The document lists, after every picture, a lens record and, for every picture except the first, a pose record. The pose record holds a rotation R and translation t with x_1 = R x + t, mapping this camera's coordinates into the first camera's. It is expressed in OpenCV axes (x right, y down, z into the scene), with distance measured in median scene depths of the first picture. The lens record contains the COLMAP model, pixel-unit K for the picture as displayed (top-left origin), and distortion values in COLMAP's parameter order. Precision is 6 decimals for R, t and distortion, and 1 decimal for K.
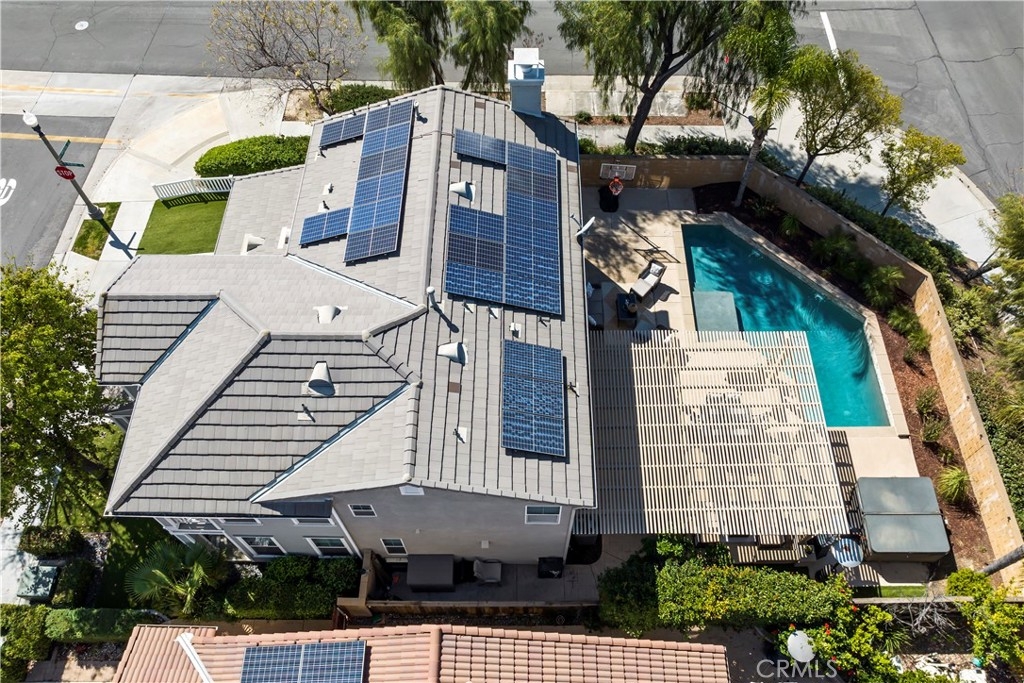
lens RADIAL K [[753.5, 0, 483.7], [0, 753.5, 339.9], [0, 0, 1]] dist [-0.036088, 0.000635]
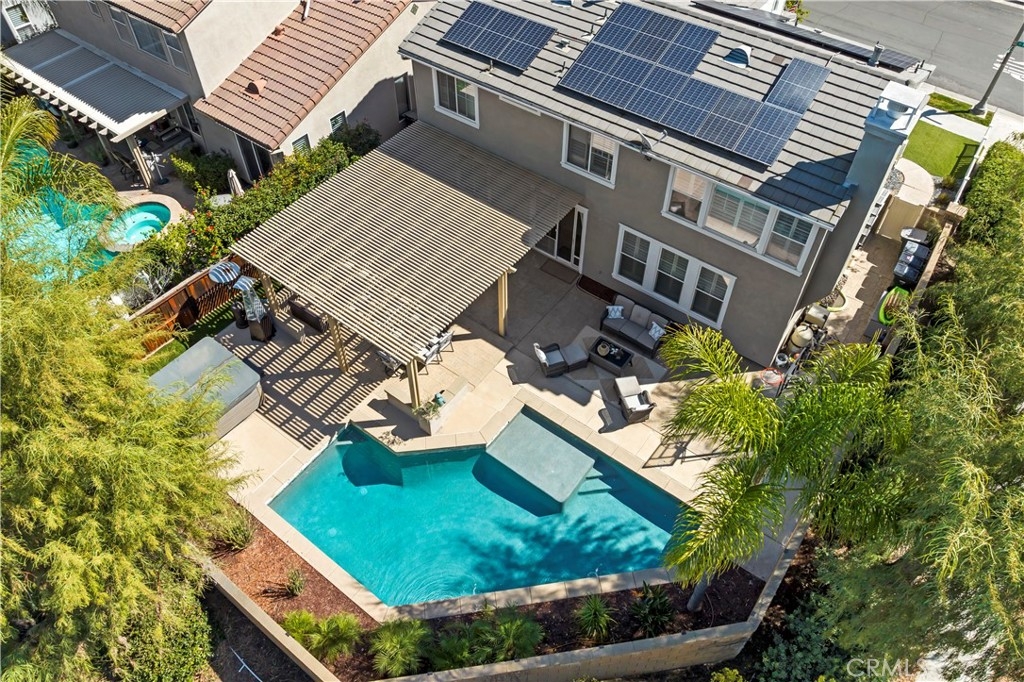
lens RADIAL K [[709.6, 0, 509.7], [0, 709.6, 283.8], [0, 0, 1]] dist [-0.042433, -0.000381]
pose [[-0.577042, 0.614972, -0.537431, 0.708928], [-0.694989, -0.024118, 0.718616, -0.584681], [0.428967, 0.788180, 0.441316, 0.682011]]
